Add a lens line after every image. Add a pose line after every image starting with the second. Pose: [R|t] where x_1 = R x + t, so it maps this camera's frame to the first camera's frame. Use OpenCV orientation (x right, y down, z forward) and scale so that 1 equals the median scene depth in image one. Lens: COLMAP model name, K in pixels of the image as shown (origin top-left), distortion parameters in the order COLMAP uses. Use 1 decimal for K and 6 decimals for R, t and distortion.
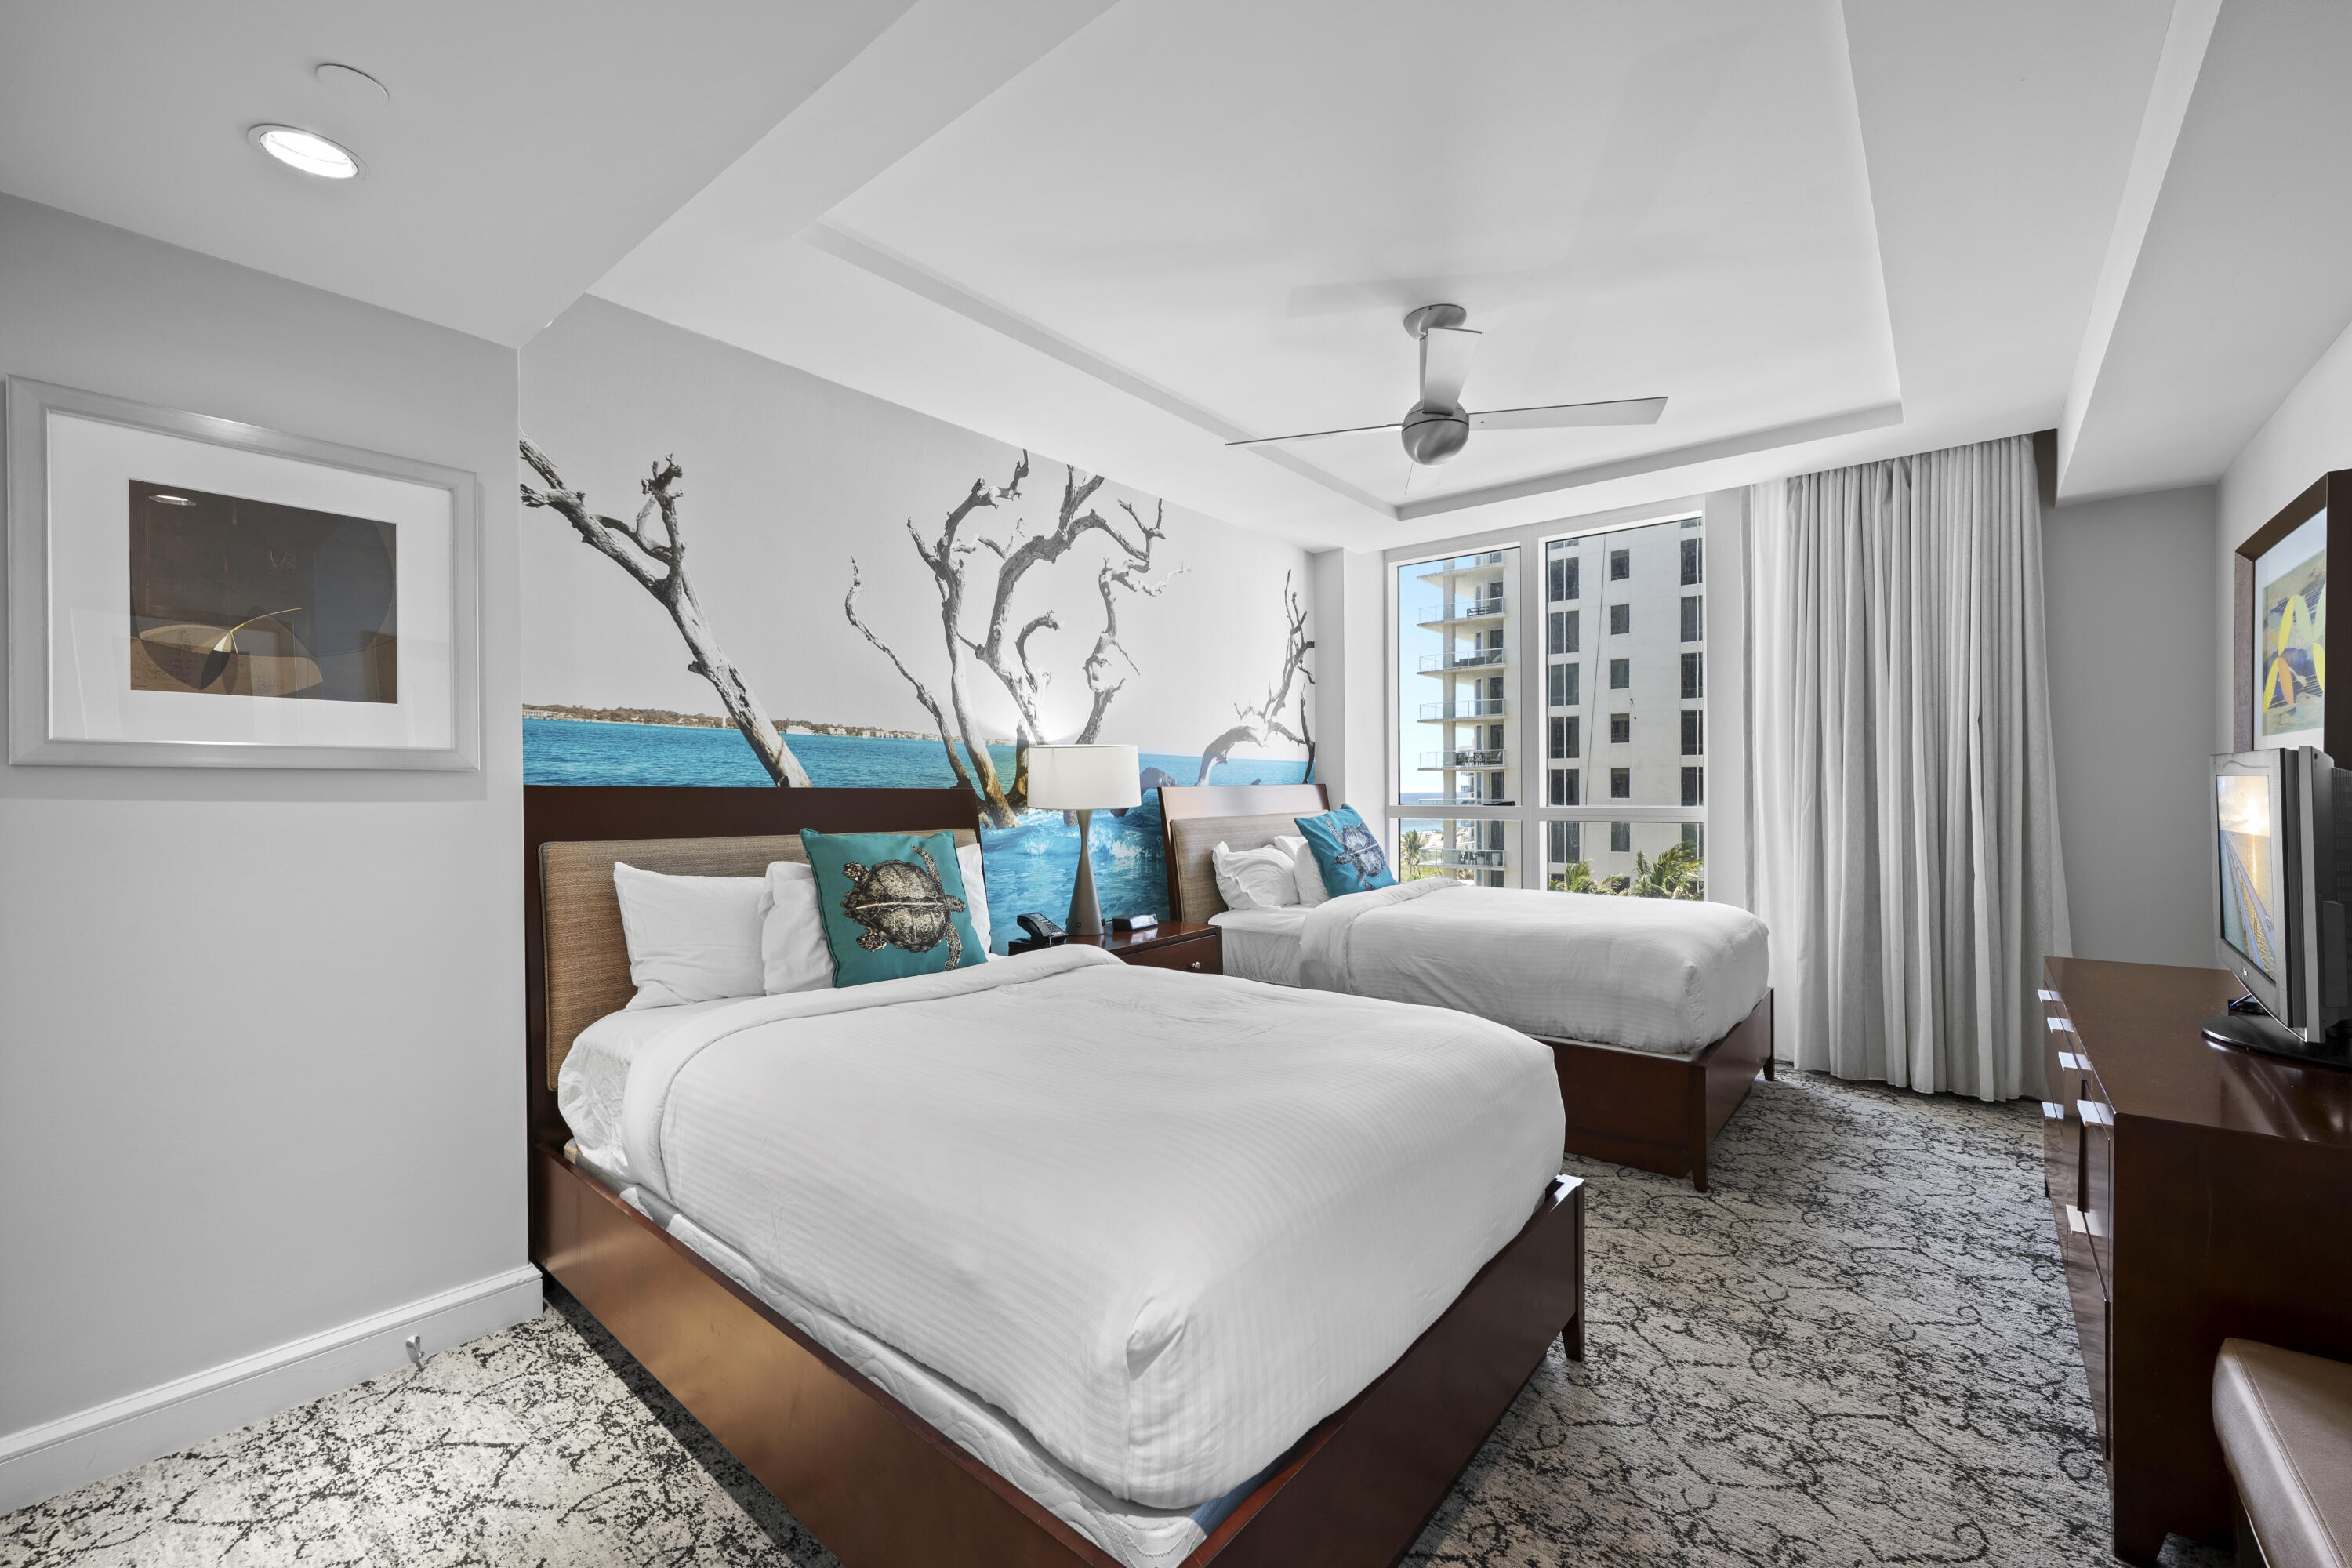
lens RADIAL K [[954.1, 0, 1172.9], [0, 954.1, 783.7], [0, 0, 1]] dist [-0.000883, -0.000165]
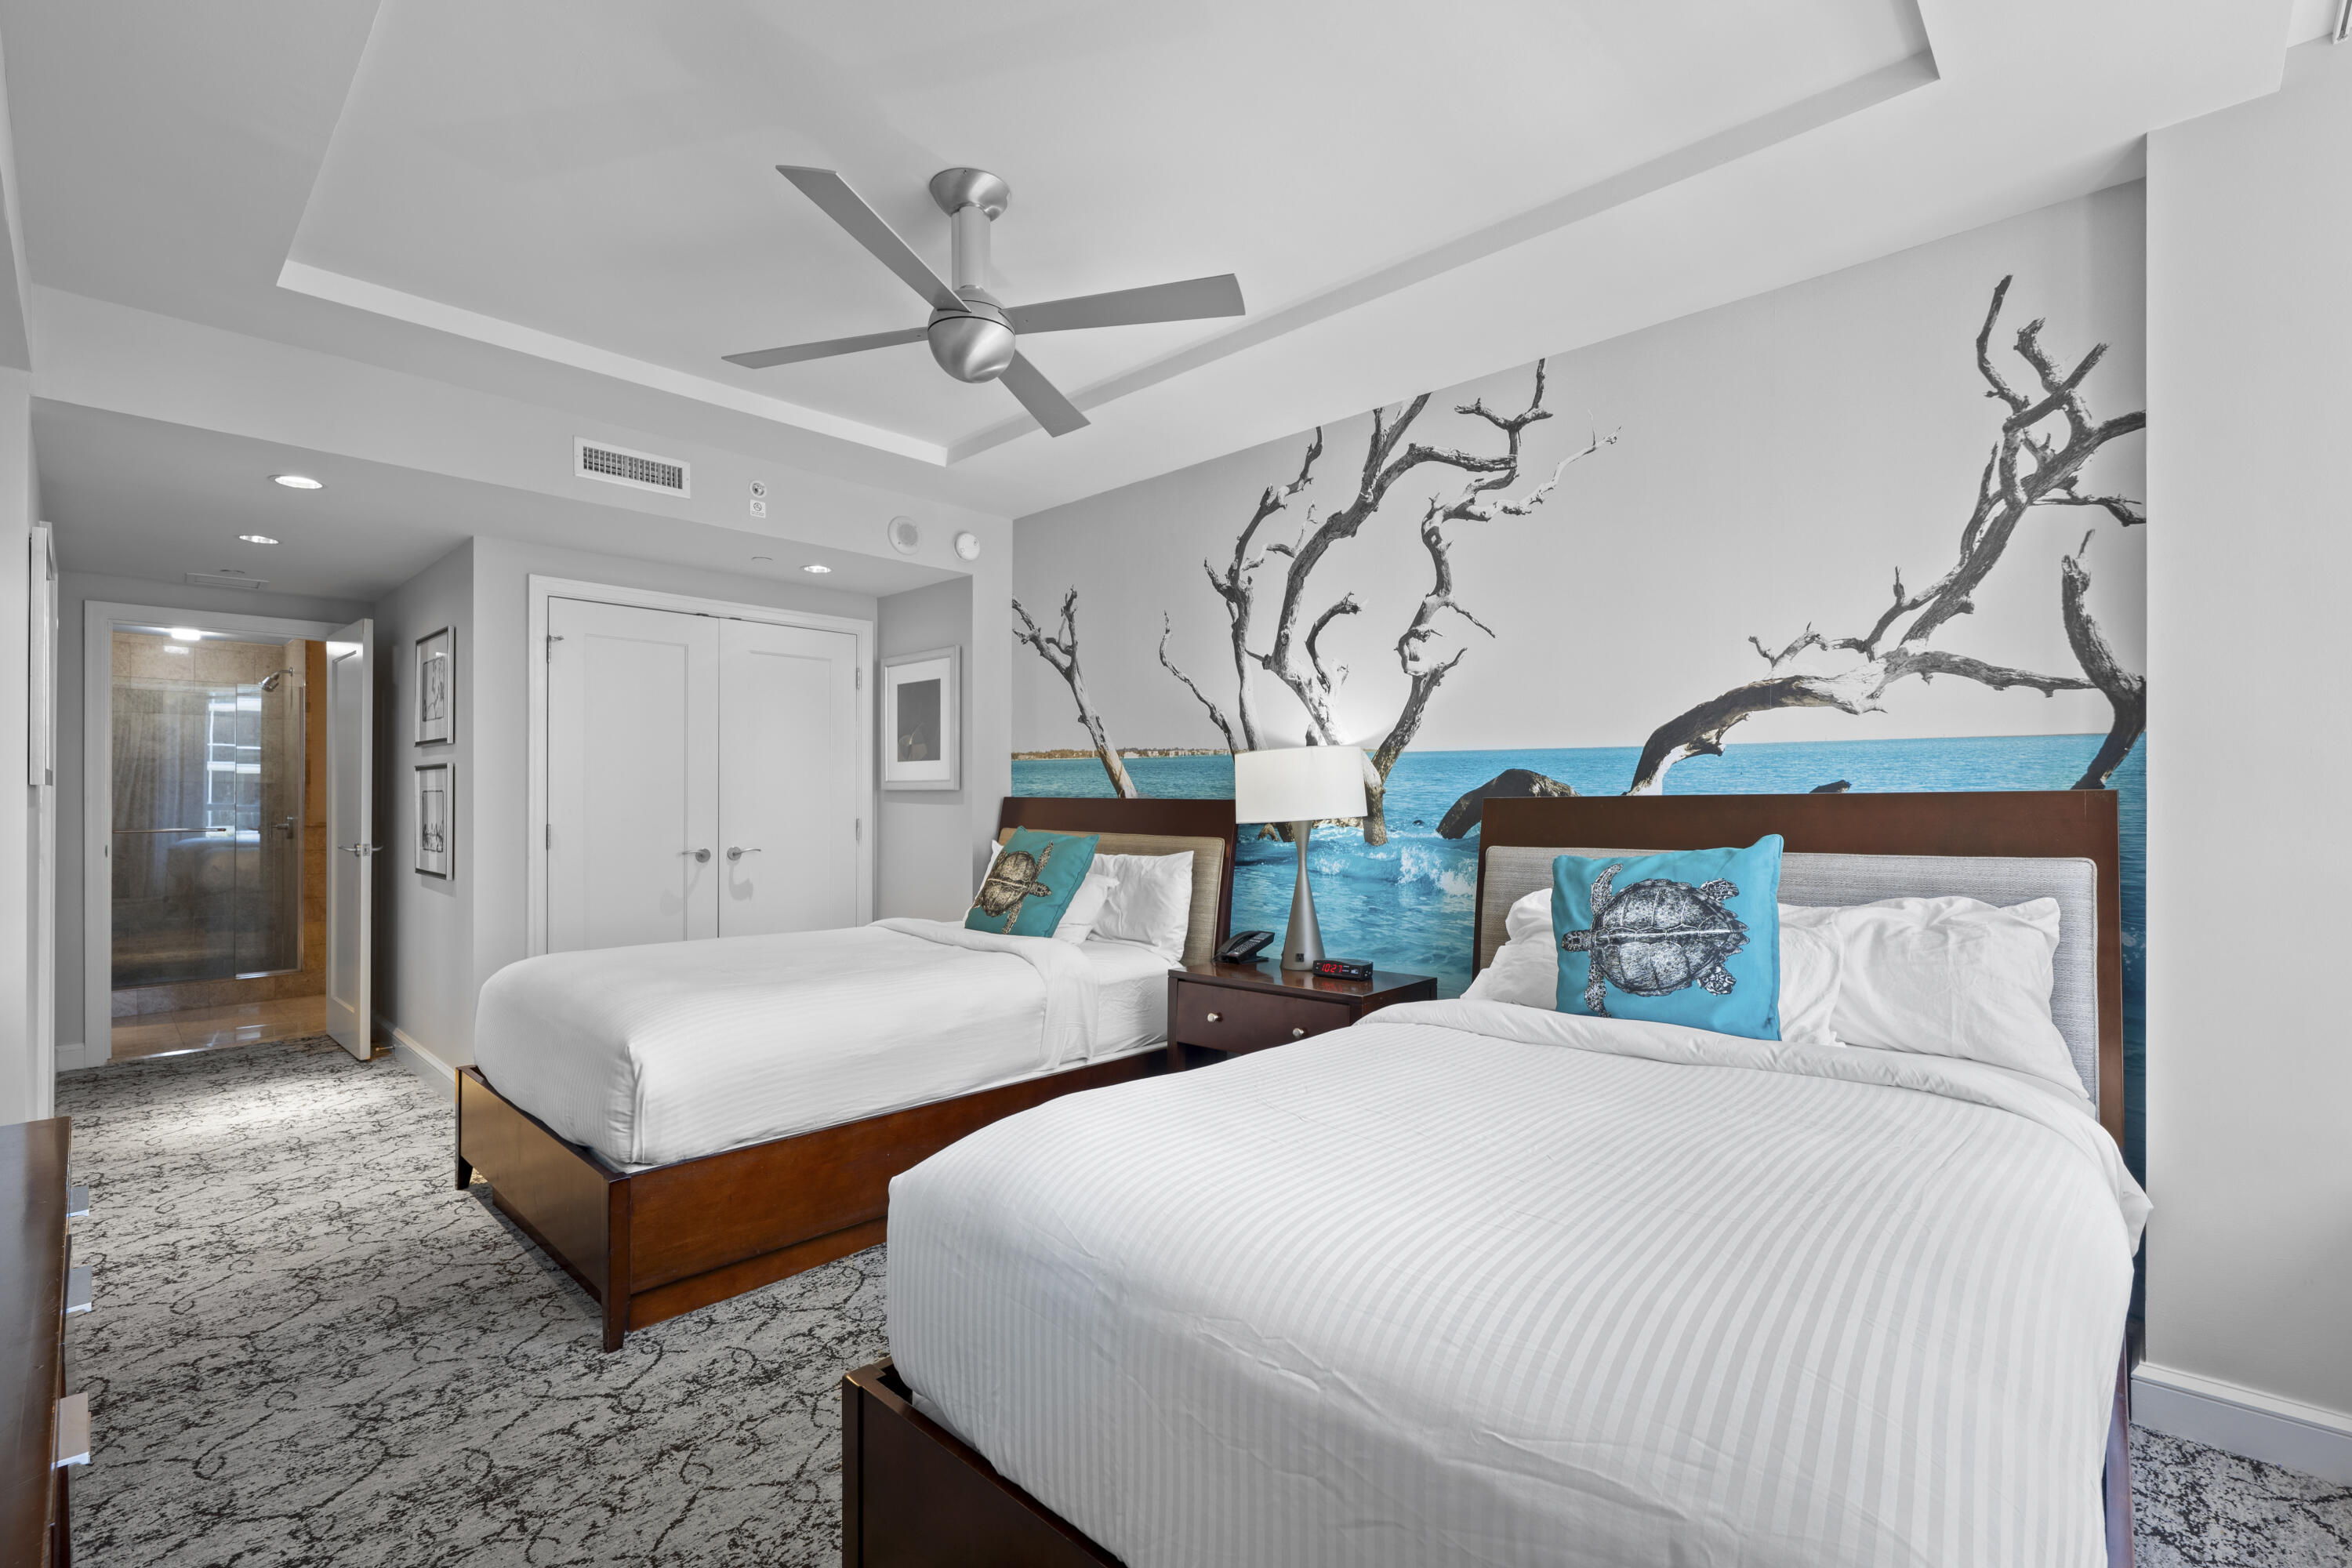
lens RADIAL K [[1026.5, 0, 1176.0], [0, 1026.5, 784.0], [0, 0, 1]] dist [-0.000634, -0.000116]
pose [[-0.066345, -0.011316, -0.997733, 0.867695], [0.004787, 0.999921, -0.011659, 0.000957], [0.997785, -0.005550, -0.066286, 0.974701]]
